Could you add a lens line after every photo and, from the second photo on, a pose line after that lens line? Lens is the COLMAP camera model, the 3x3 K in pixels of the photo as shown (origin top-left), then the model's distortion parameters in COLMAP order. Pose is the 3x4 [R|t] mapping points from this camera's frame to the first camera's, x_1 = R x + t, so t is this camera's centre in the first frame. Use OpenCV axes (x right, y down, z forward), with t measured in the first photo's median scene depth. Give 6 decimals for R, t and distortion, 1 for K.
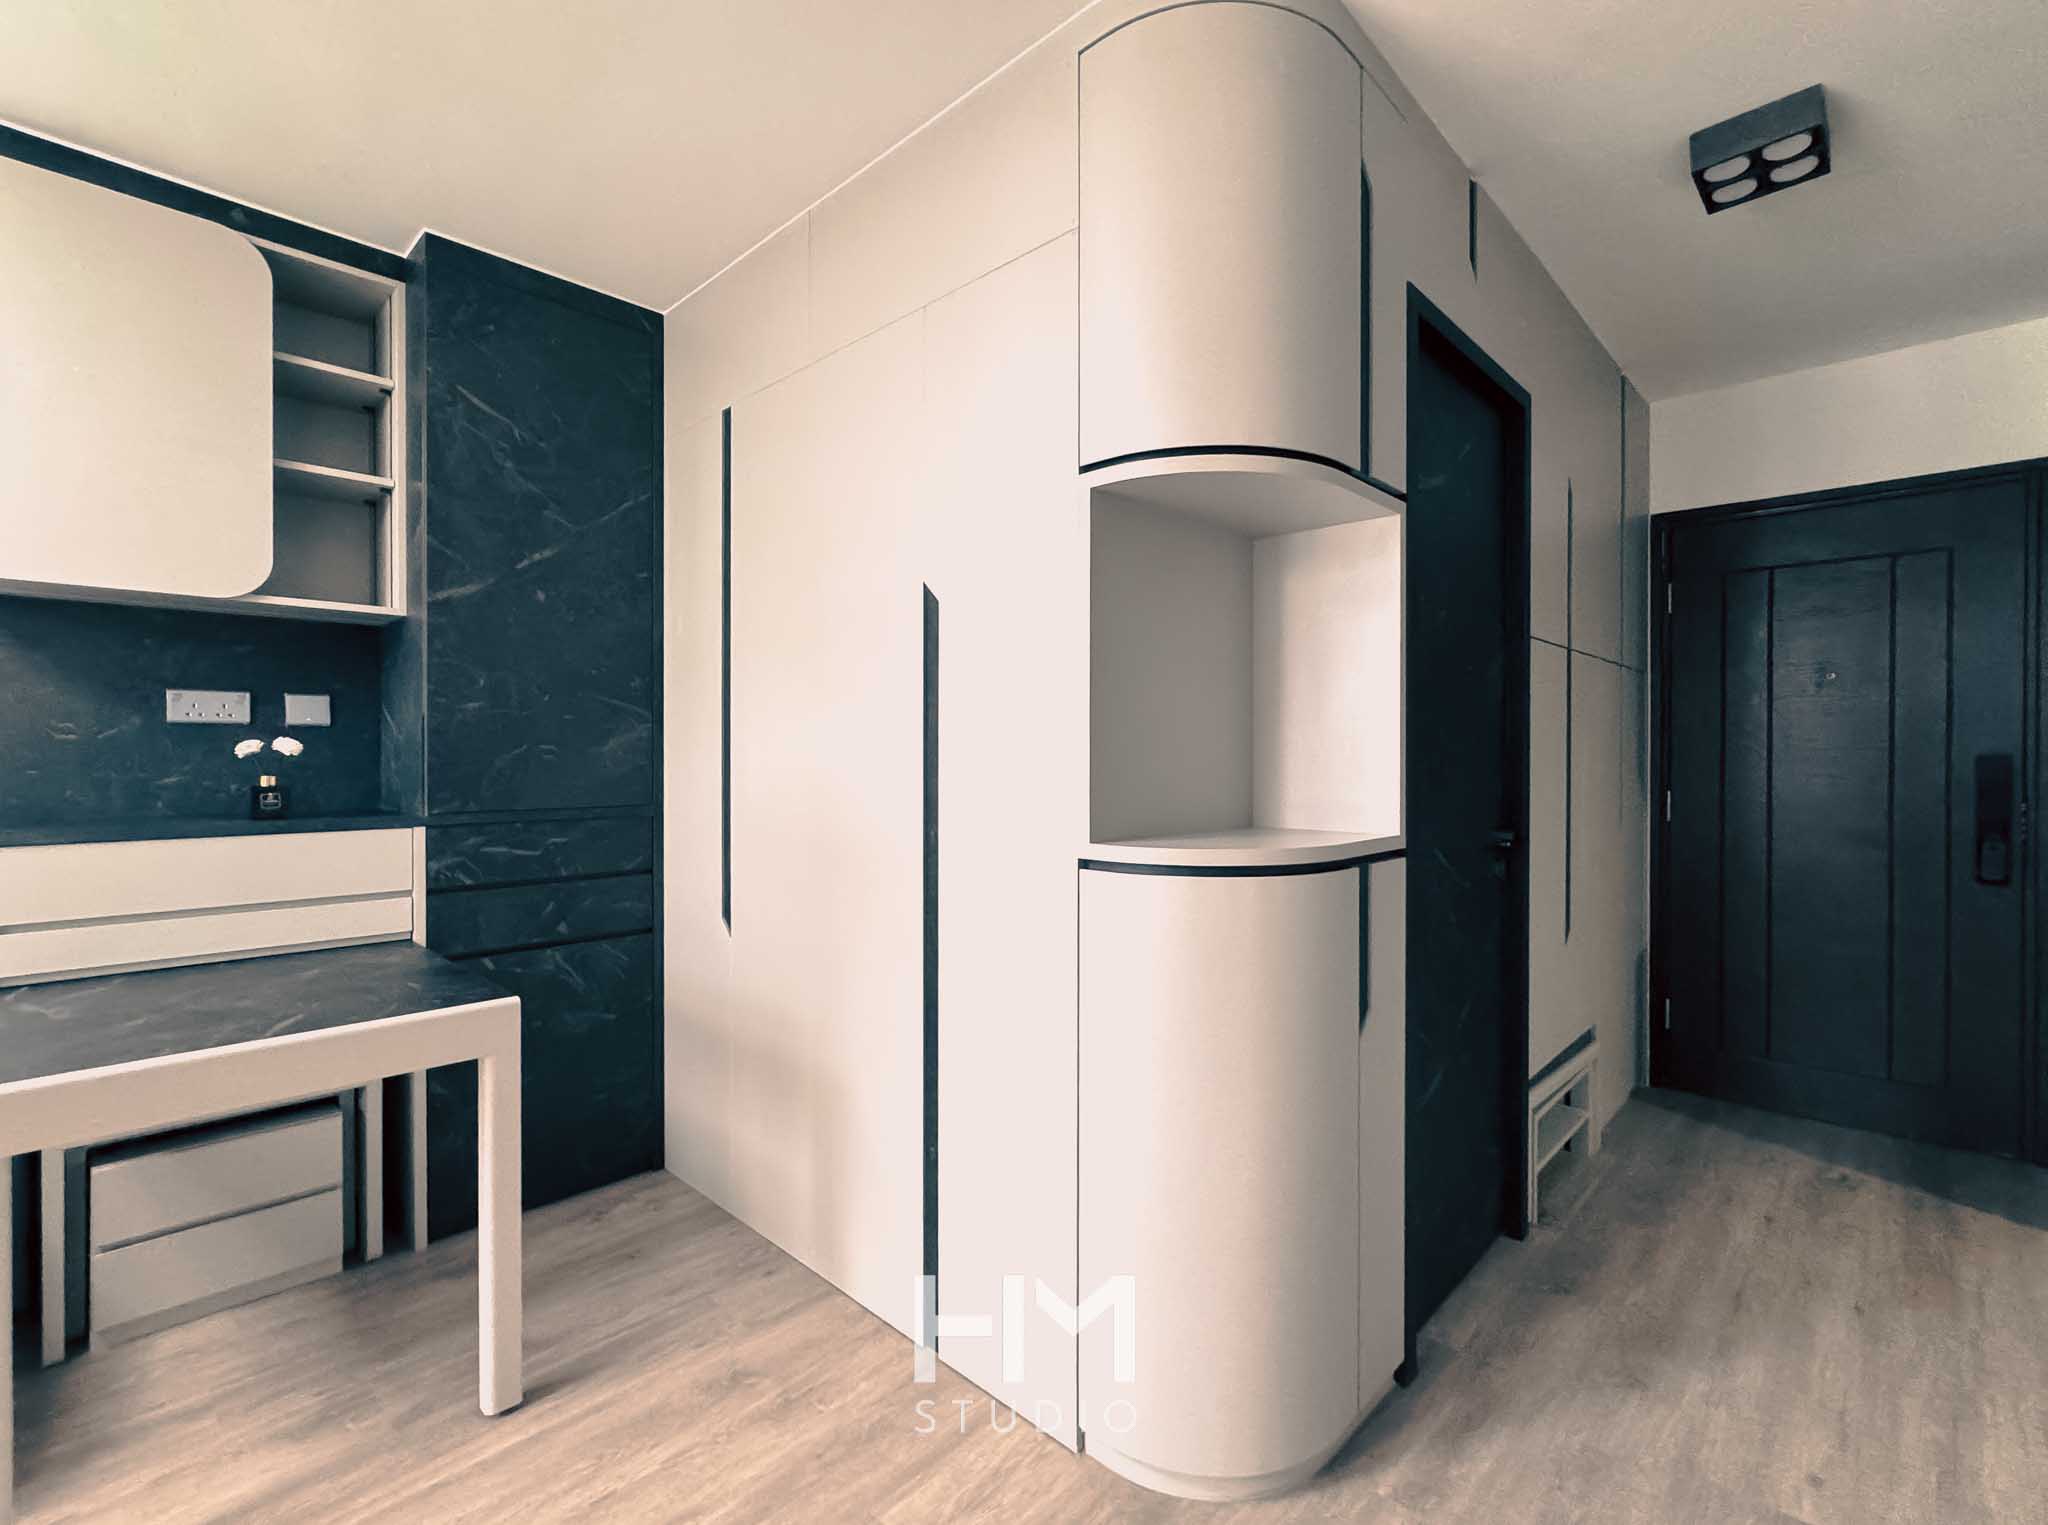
lens RADIAL K [[957.2, 0, 1036.0], [0, 957.2, 749.6], [0, 0, 1]] dist [-0.001995, 0.000105]
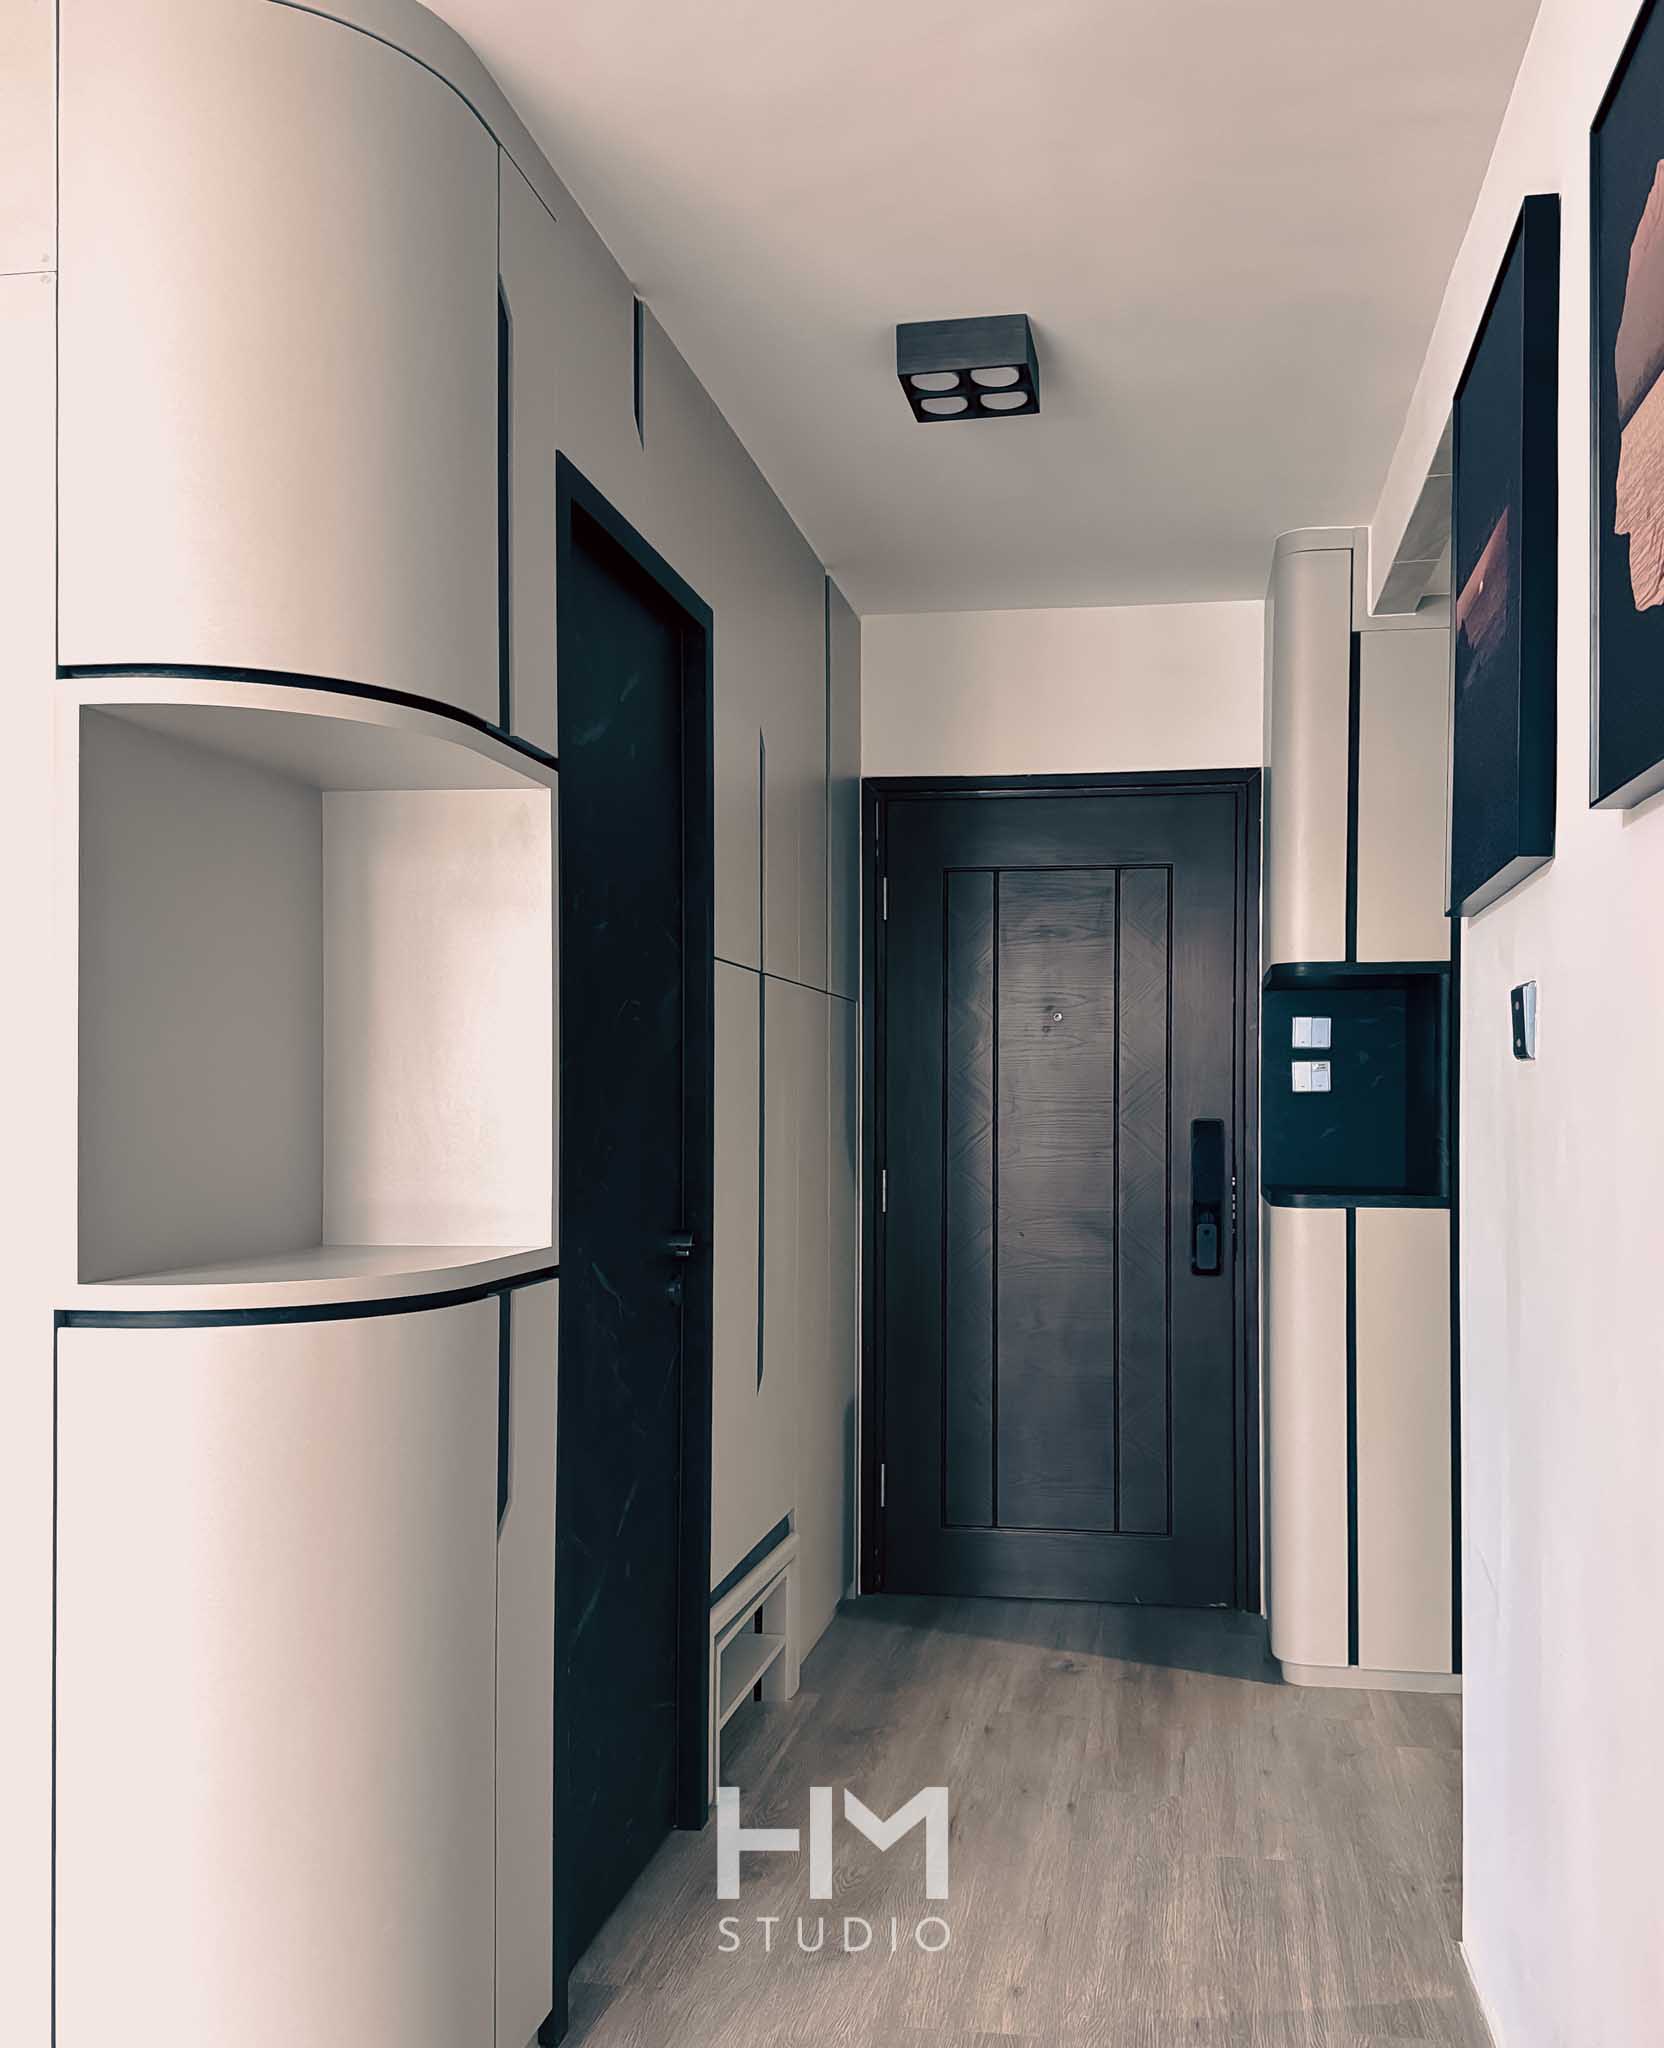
lens RADIAL K [[1834.5, 0, 836.7], [0, 1834.5, 1059.0], [0, 0, 1]] dist [0.071882, -0.006859]
pose [[0.851703, 0.009159, 0.523945, -0.121264], [0.001516, 0.999800, -0.019941, -0.017472], [-0.524023, 0.017778, 0.851519, -0.213136]]
